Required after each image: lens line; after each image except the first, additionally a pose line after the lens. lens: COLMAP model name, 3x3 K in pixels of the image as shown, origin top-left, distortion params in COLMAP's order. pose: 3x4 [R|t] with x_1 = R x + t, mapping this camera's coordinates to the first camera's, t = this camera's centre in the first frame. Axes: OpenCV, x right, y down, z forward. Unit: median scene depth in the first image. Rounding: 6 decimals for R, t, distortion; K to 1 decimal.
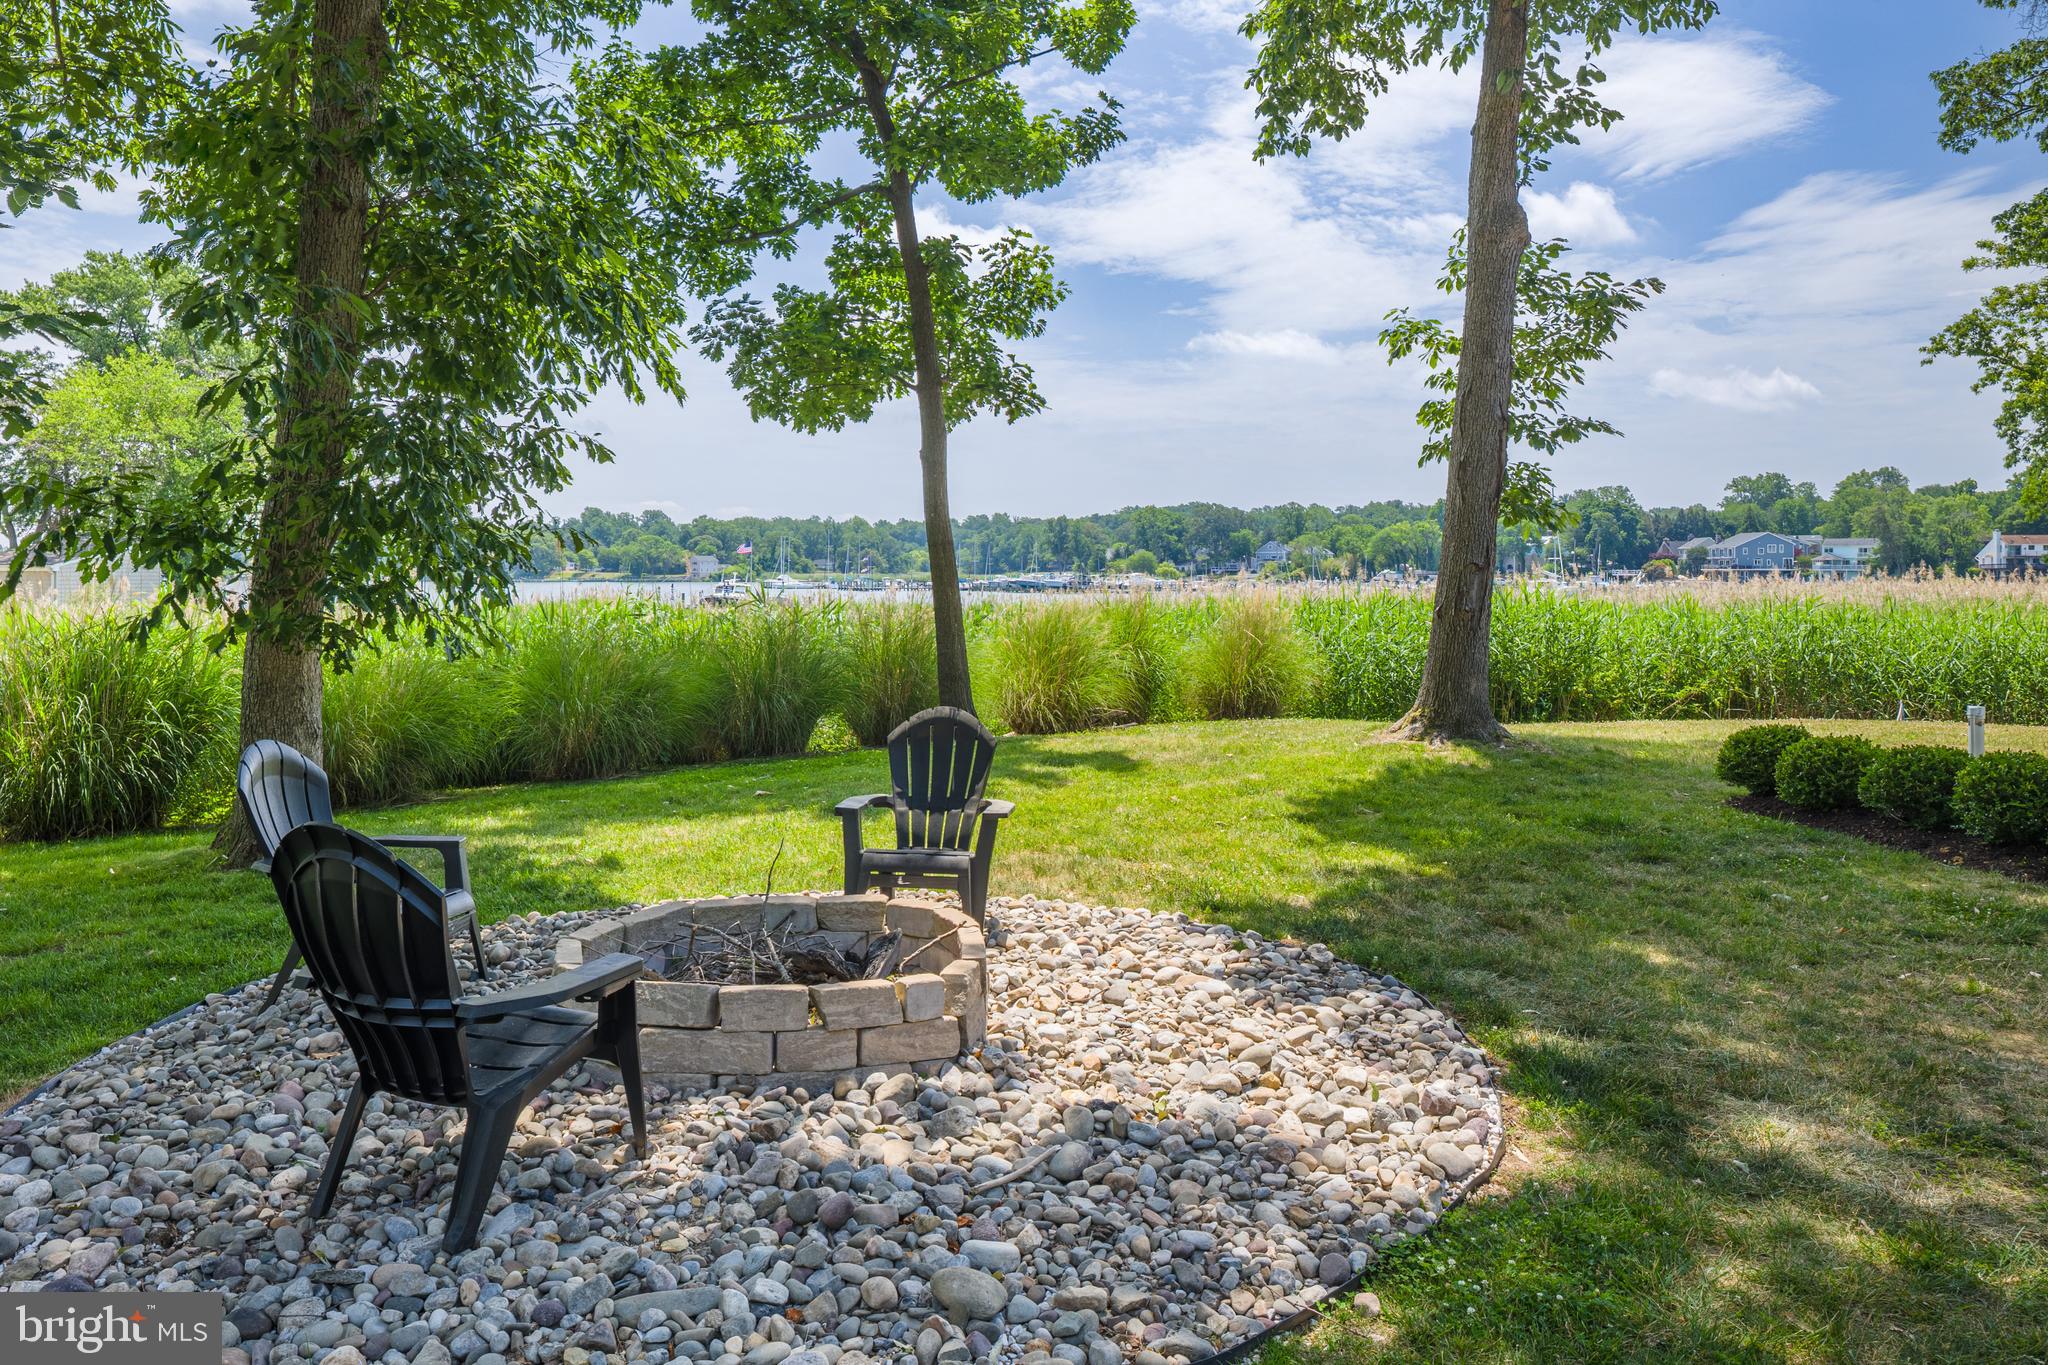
lens RADIAL K [[1387.6, 0, 1019.0], [0, 1387.6, 572.2], [0, 0, 1]] dist [-0.010212, 0.003230]
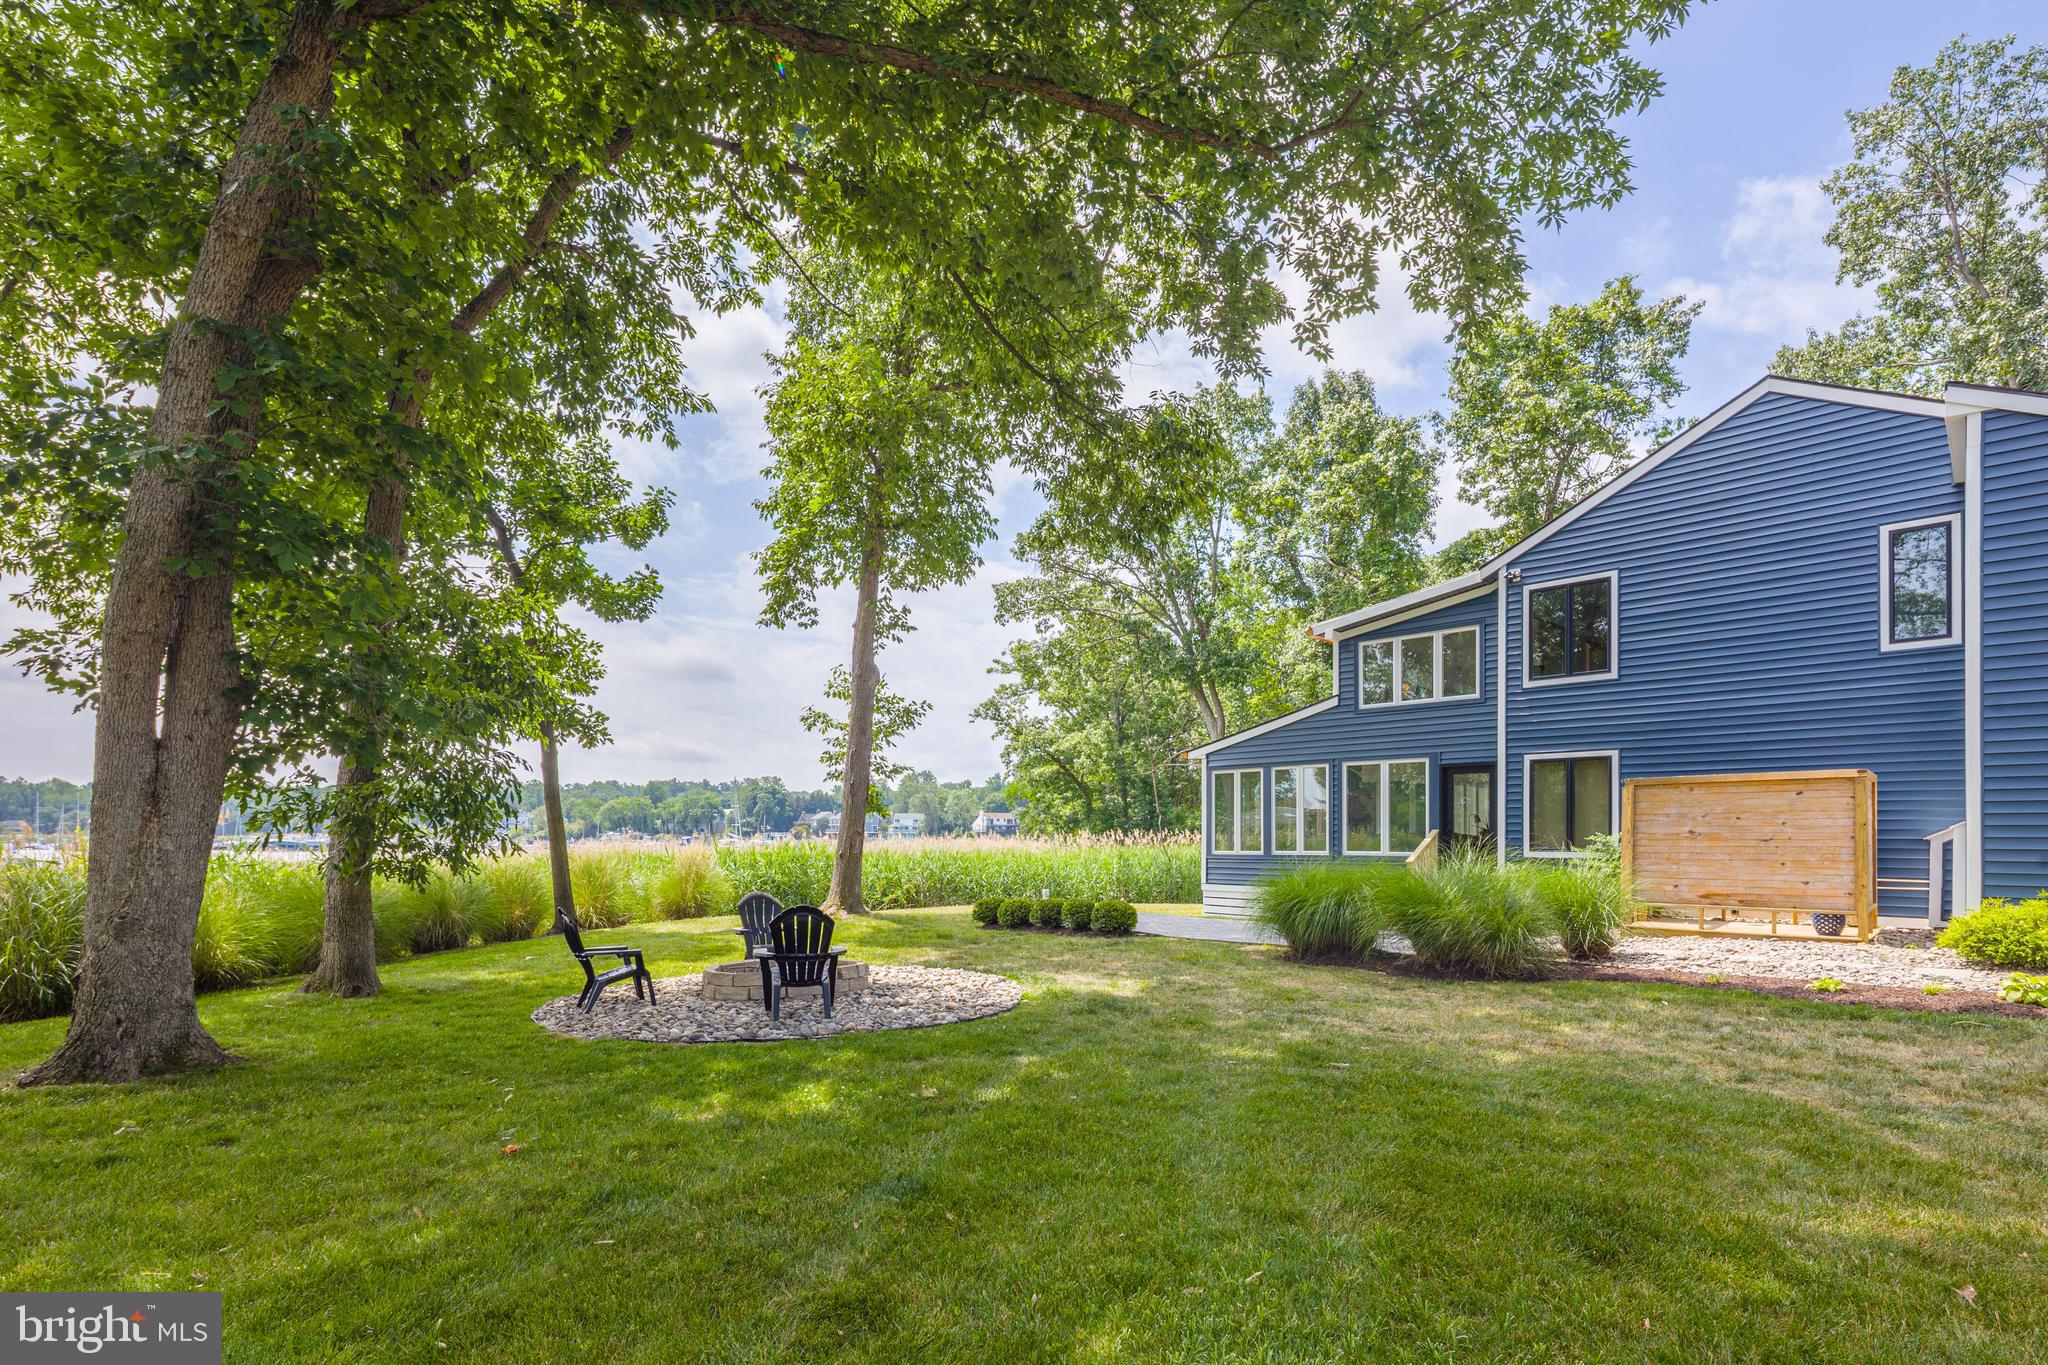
lens RADIAL K [[995.3, 0, 1018.3], [0, 995.3, 824.9], [0, 0, 1]] dist [0.003877, -0.004542]
pose [[0.792022, 0.006584, 0.610456, -0.017045], [-0.001033, 0.999955, -0.009445, -0.000089], [-0.610491, 0.006850, 0.791994, -0.015135]]
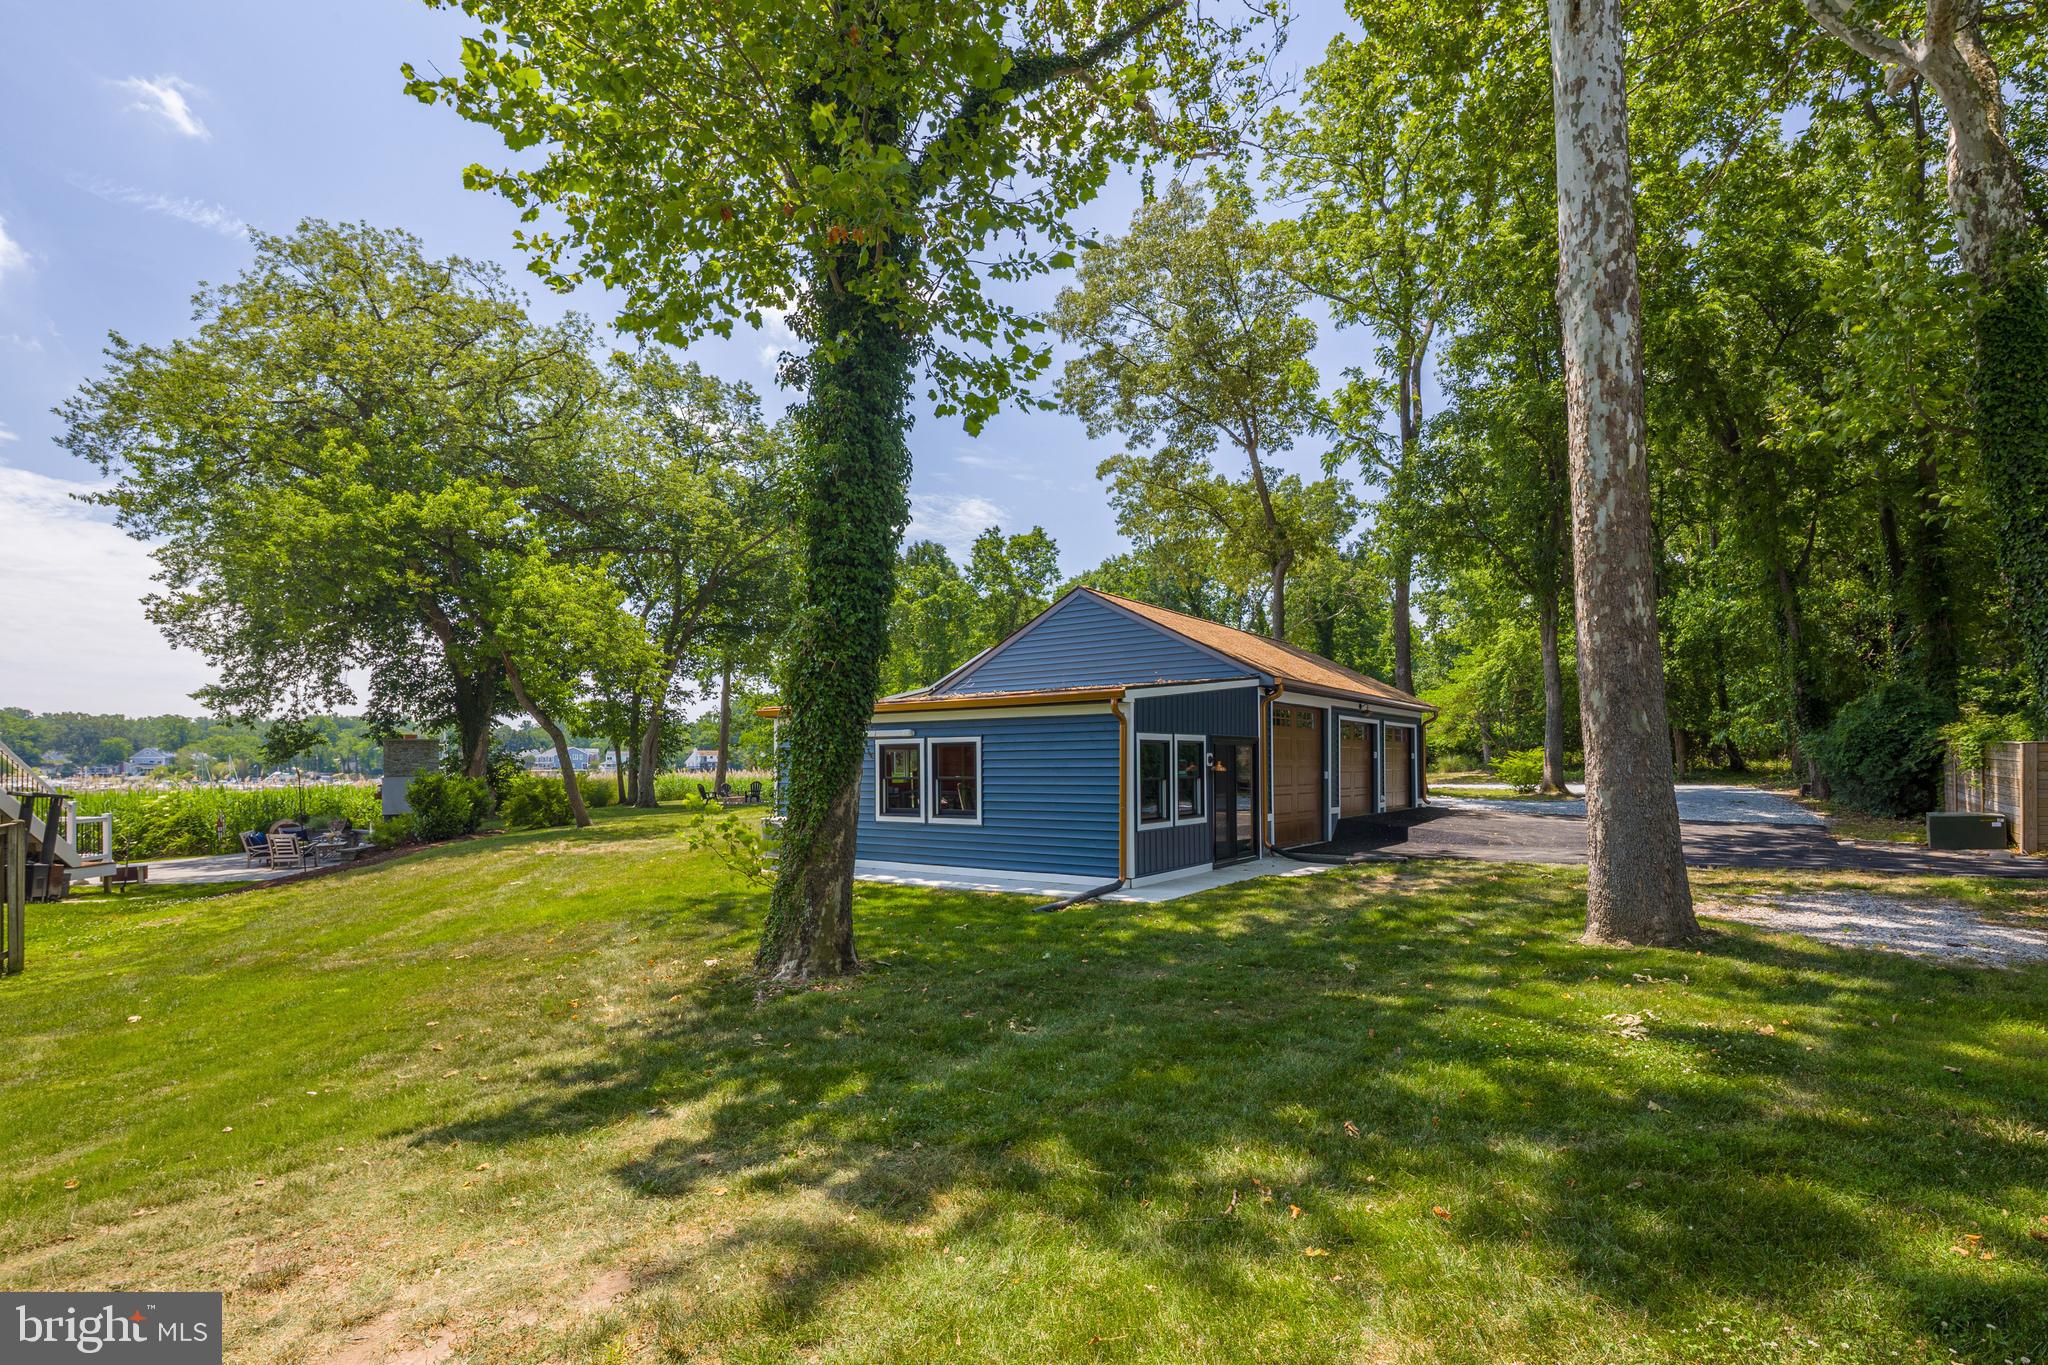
lens RADIAL K [[995.3, 0, 1017.2], [0, 995.3, 754.0], [0, 0, 1]] dist [0.003877, -0.004542]
pose [[0.586452, 0.008863, 0.809936, -0.100493], [0.006258, 0.999861, -0.015472, 0.000482], [-0.809960, 0.014142, 0.586315, -0.105908]]
